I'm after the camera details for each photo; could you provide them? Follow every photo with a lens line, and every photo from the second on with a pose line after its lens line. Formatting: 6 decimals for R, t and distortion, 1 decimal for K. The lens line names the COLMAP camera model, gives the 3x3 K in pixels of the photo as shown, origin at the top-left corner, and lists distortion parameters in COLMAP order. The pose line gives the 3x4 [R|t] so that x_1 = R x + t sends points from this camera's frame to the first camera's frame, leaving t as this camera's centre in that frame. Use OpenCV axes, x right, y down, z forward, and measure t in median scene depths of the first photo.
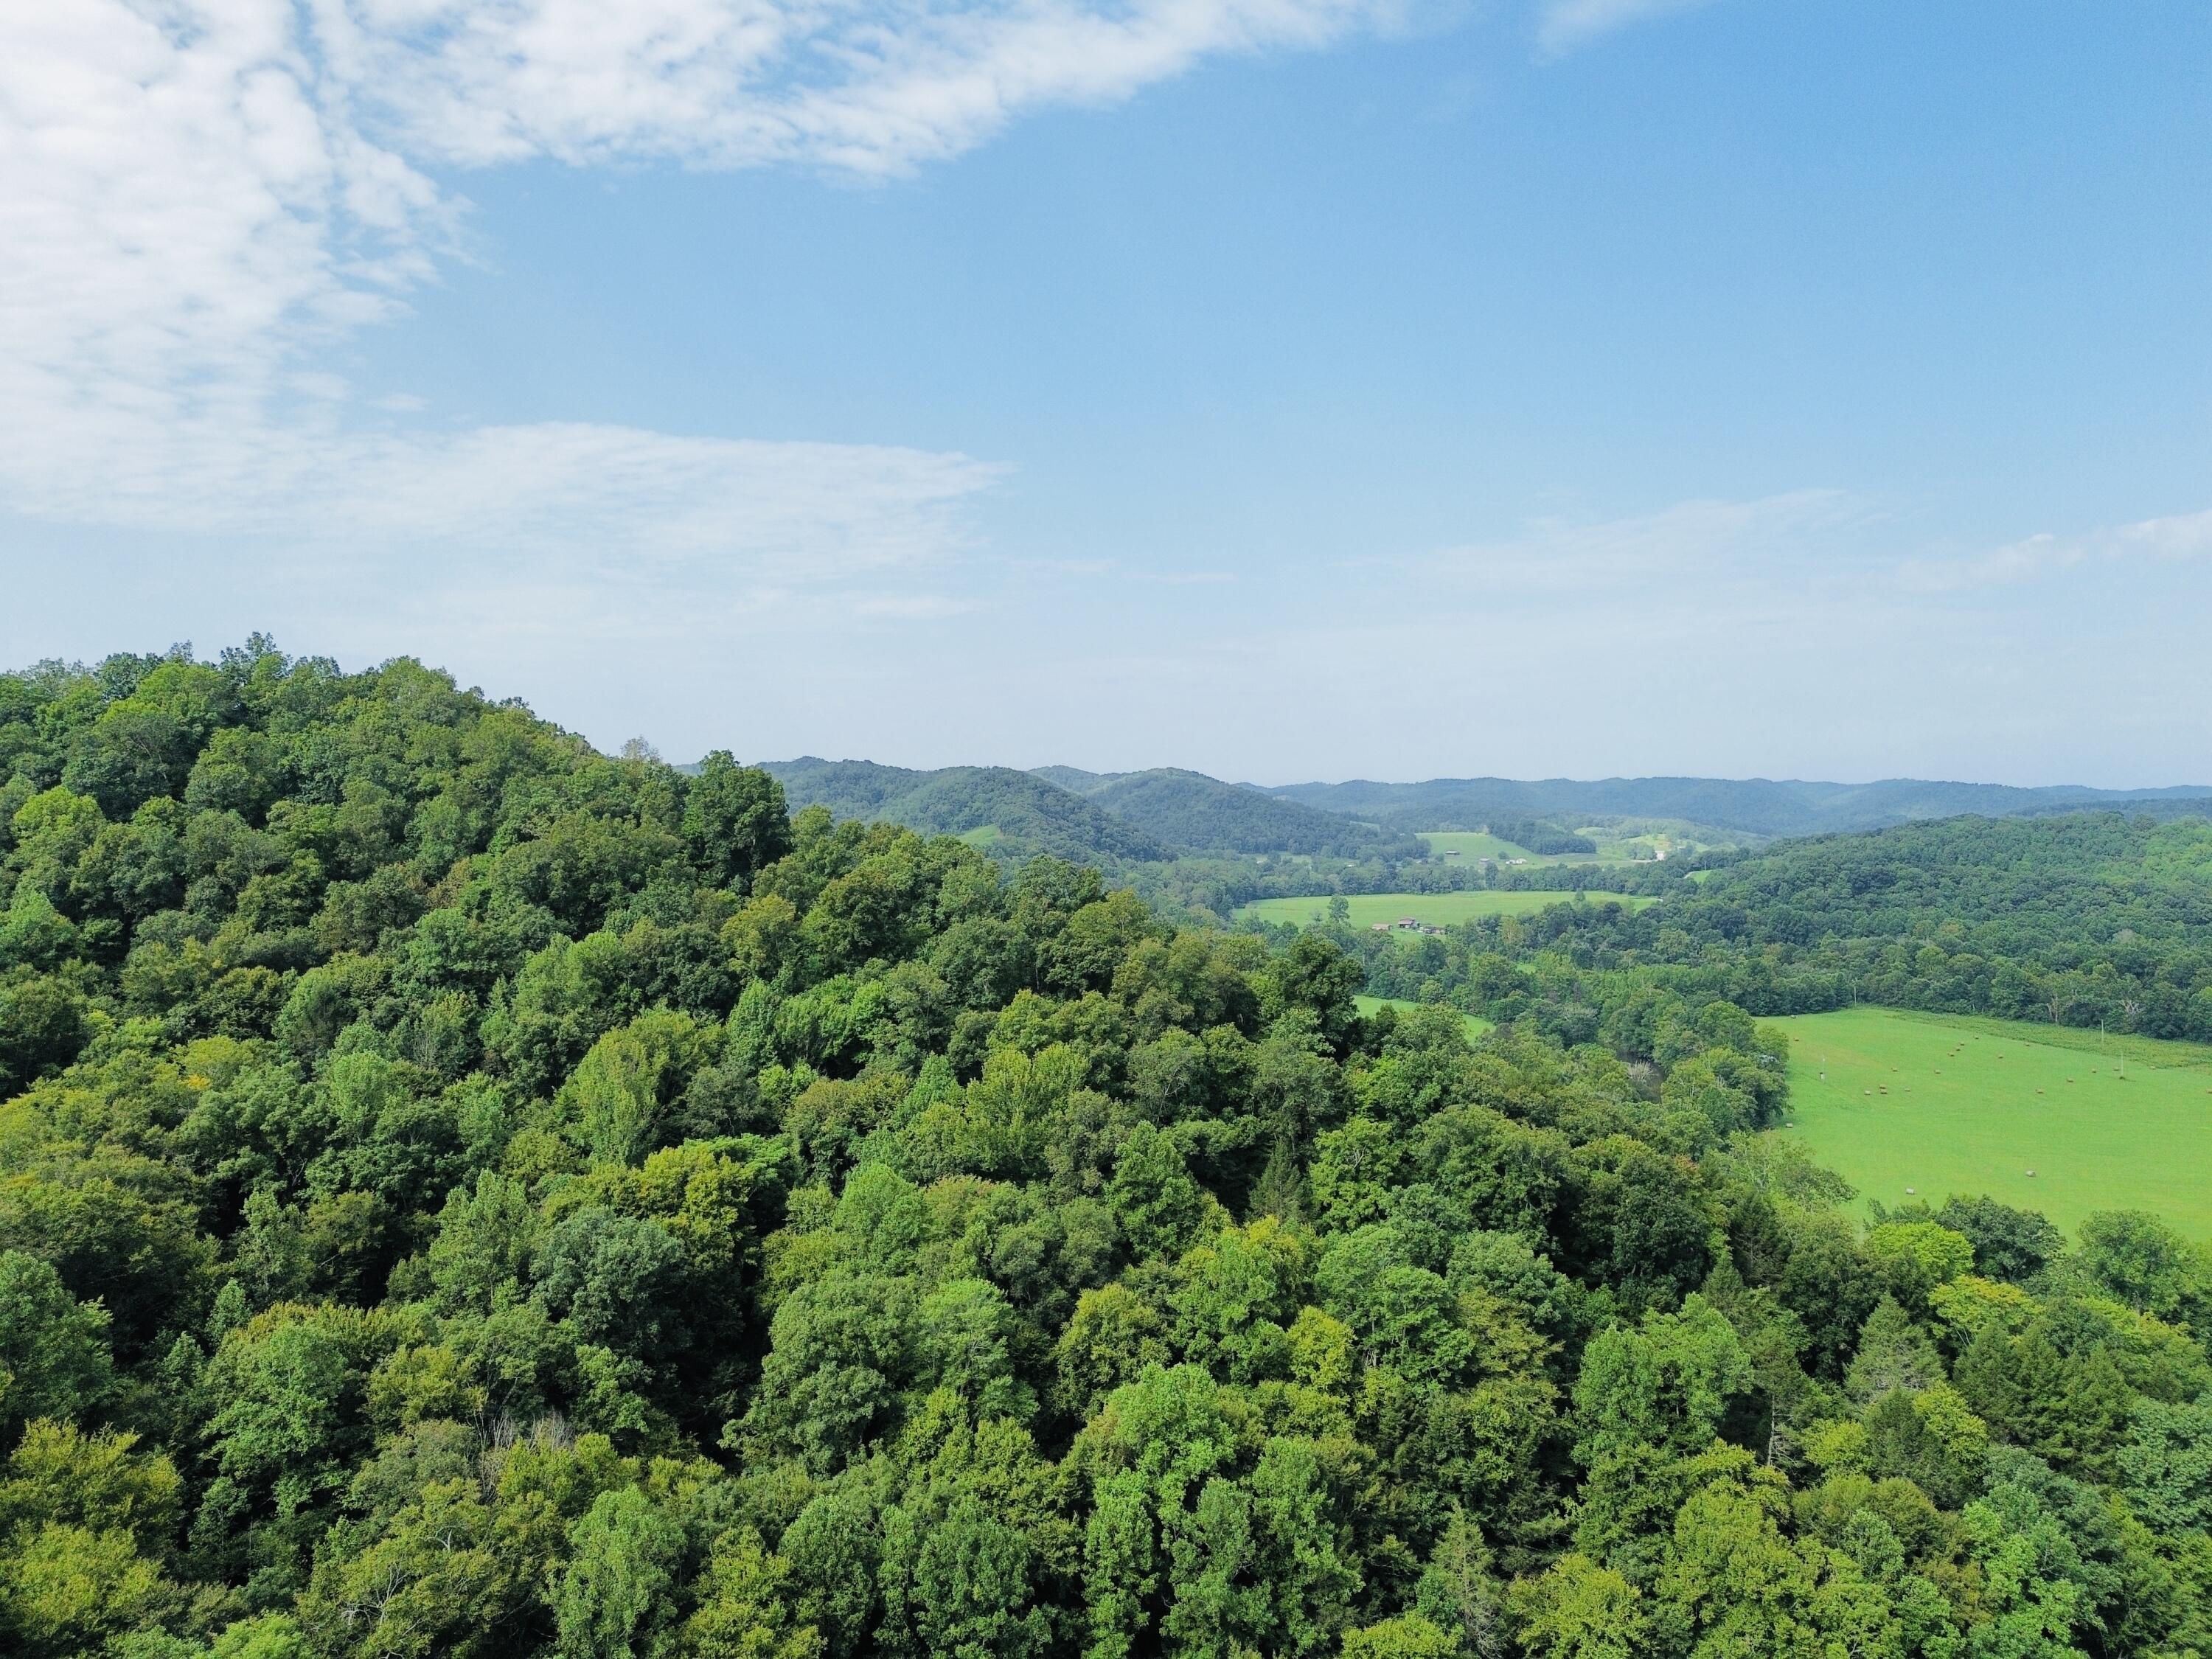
lens RADIAL K [[1569.0, 0, 1106.4], [0, 1569.0, 823.8], [0, 0, 1]] dist [0.075410, -0.072957]
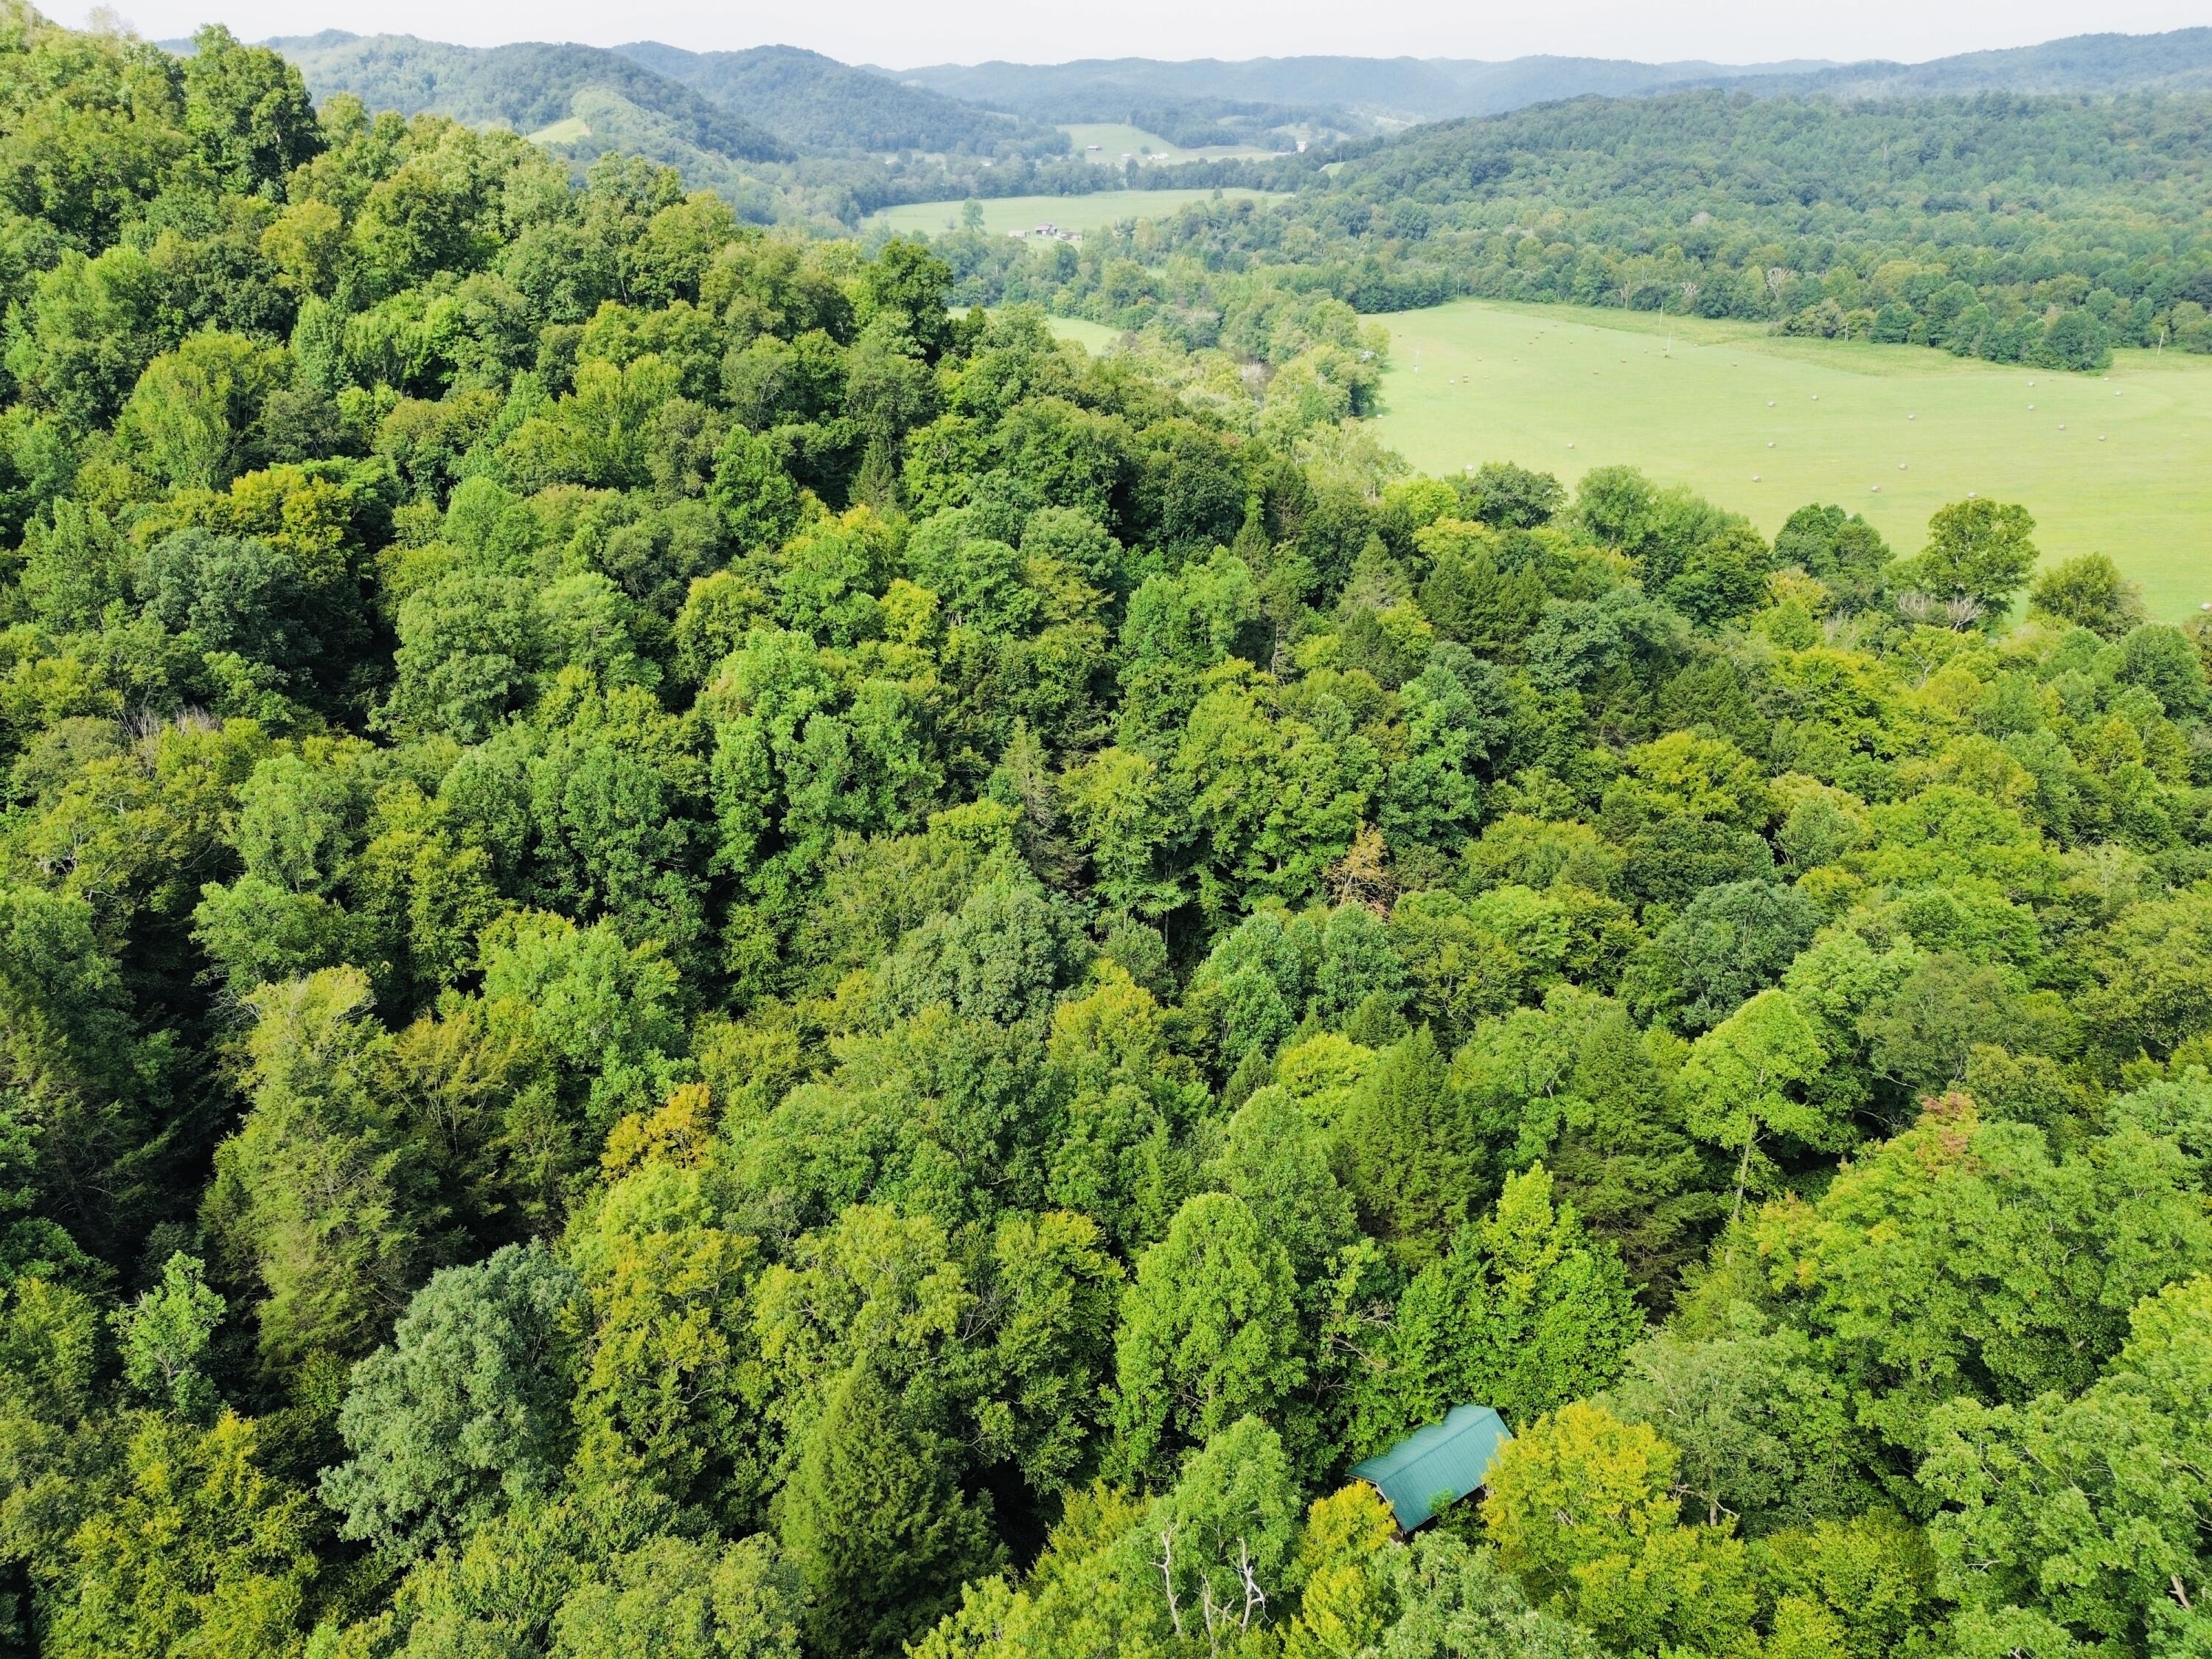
lens RADIAL K [[1569.0, 0, 1106.4], [0, 1569.0, 823.8], [0, 0, 1]] dist [0.075410, -0.072957]
pose [[0.975687, -0.099703, 0.195176, 0.033597], [0.011599, 0.912777, 0.408294, 0.002501], [-0.218860, -0.396104, 0.891741, -0.118306]]
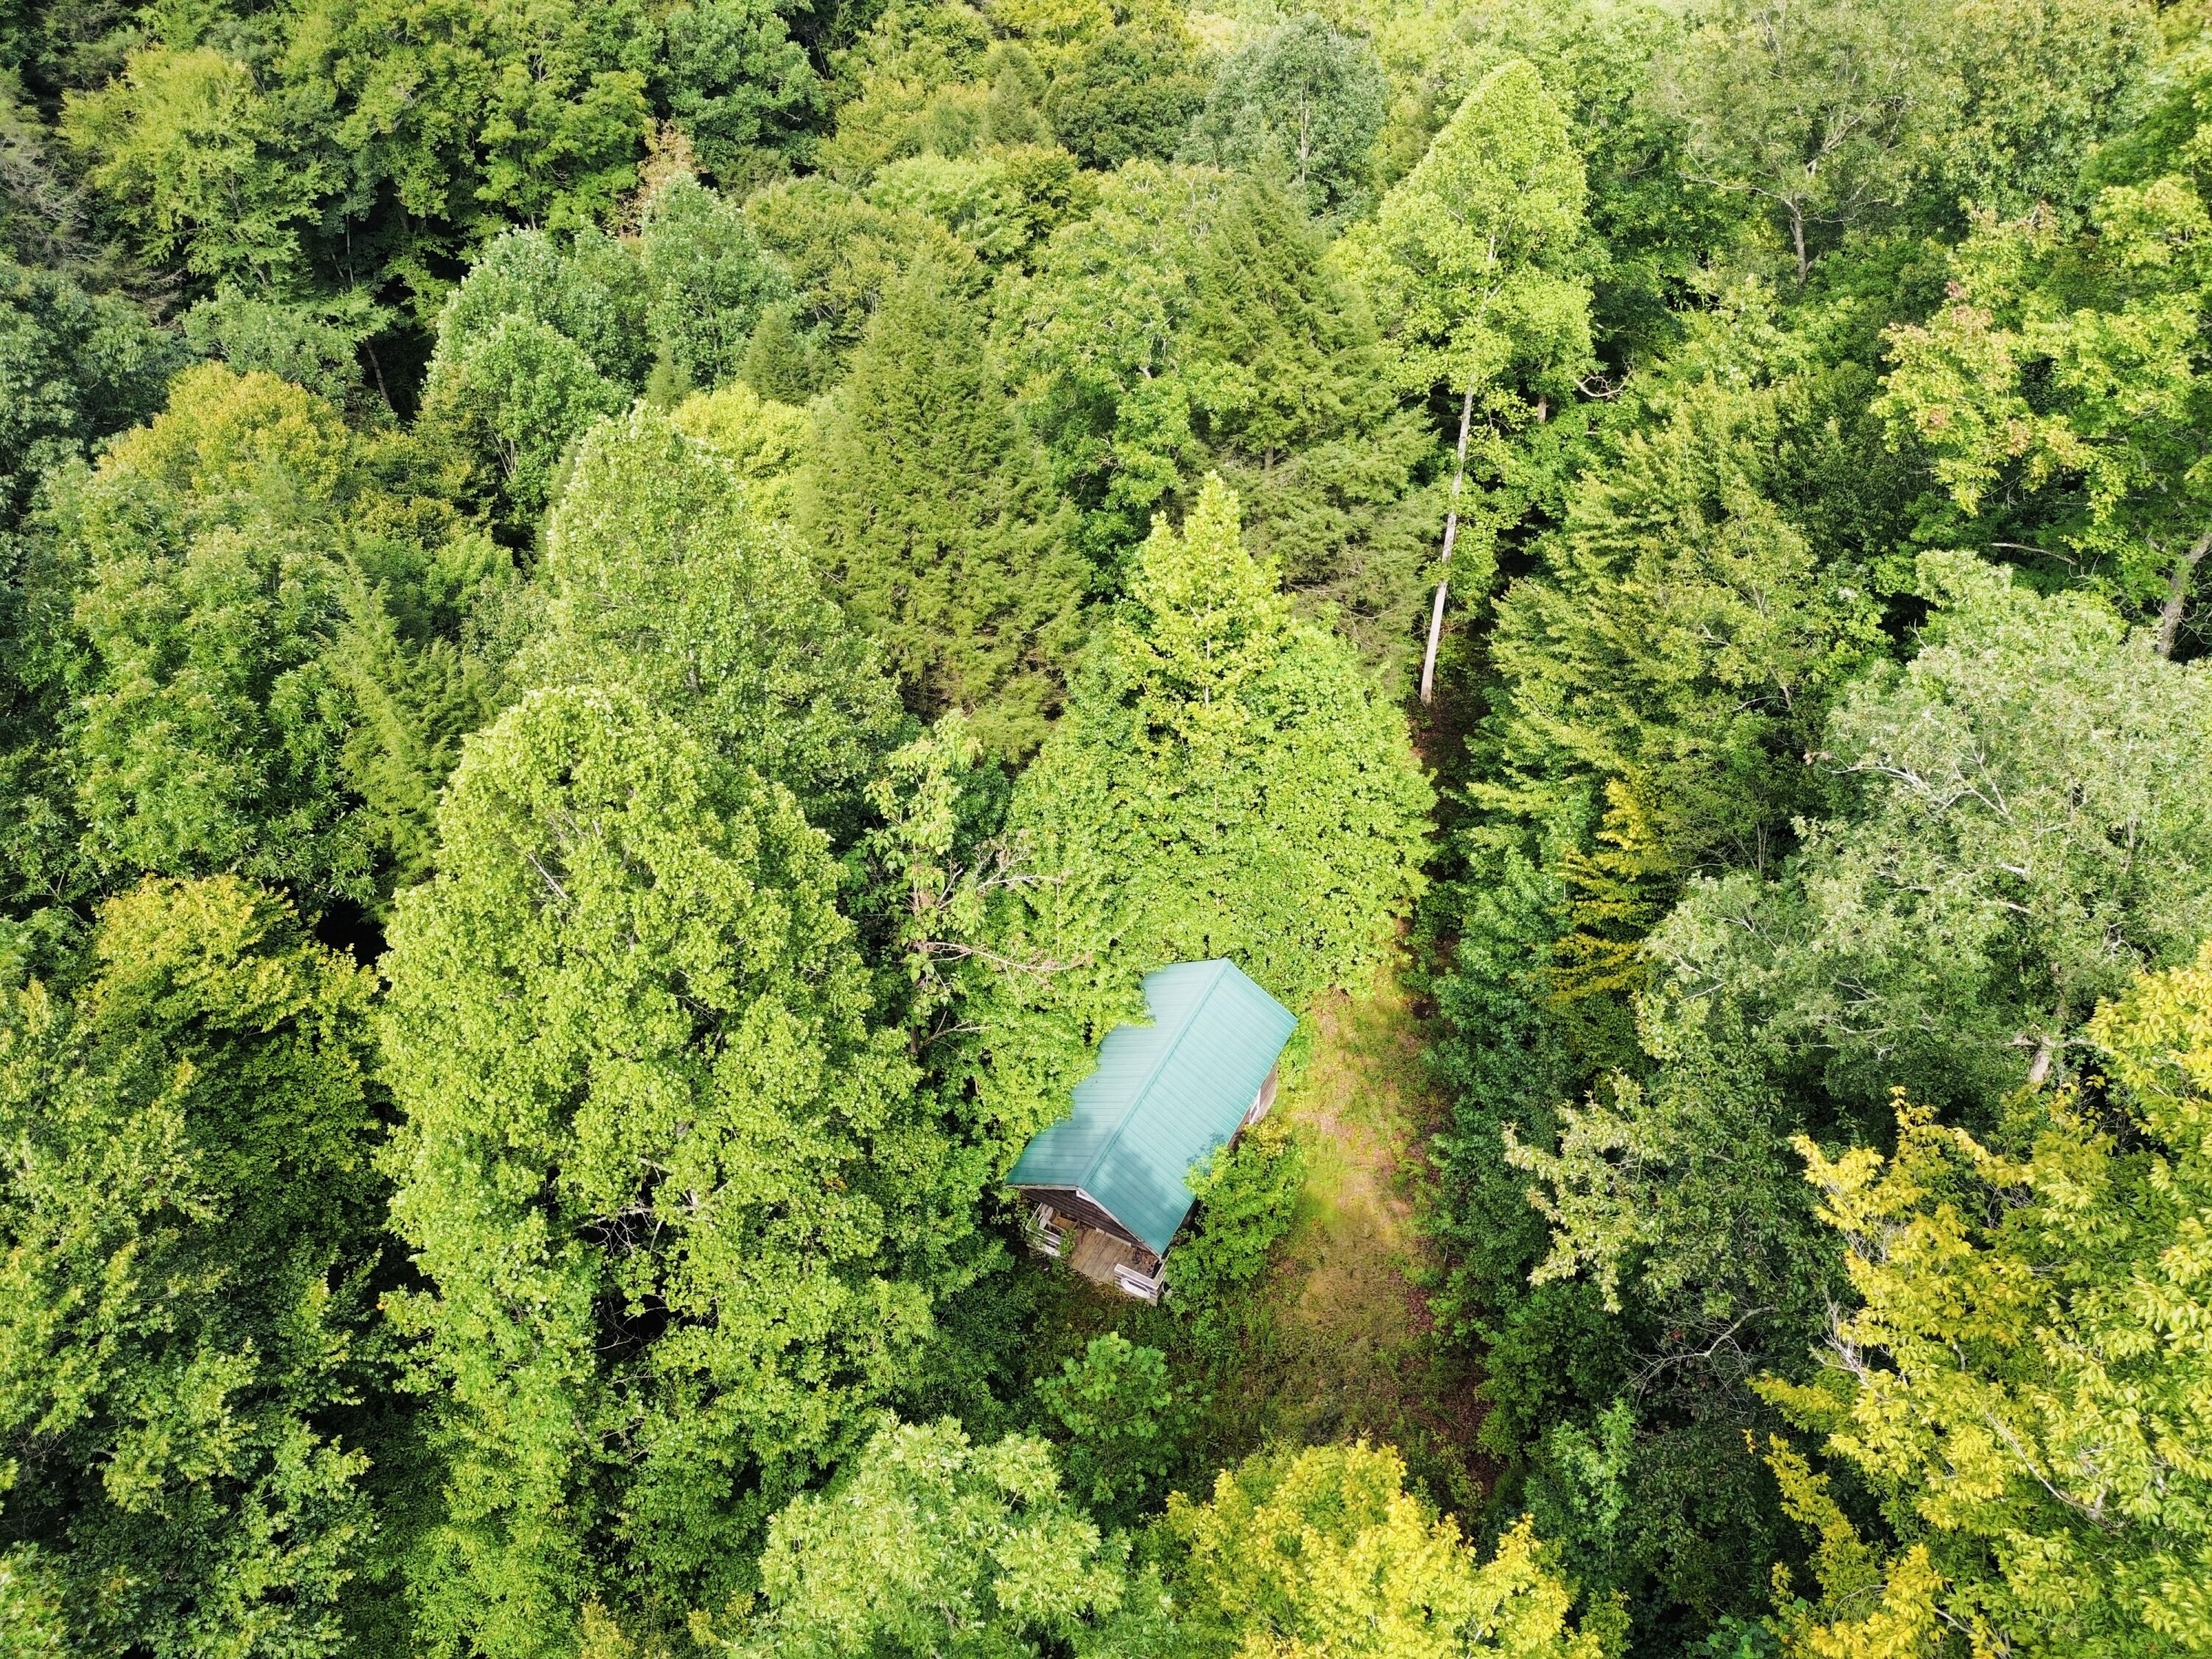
lens RADIAL K [[1569.0, 0, 1106.4], [0, 1569.0, 823.8], [0, 0, 1]] dist [0.075410, -0.072957]
pose [[0.765534, -0.432114, 0.476691, 0.116378], [0.018189, 0.755138, 0.655313, 0.225207], [-0.643138, -0.492995, 0.585944, 0.141582]]
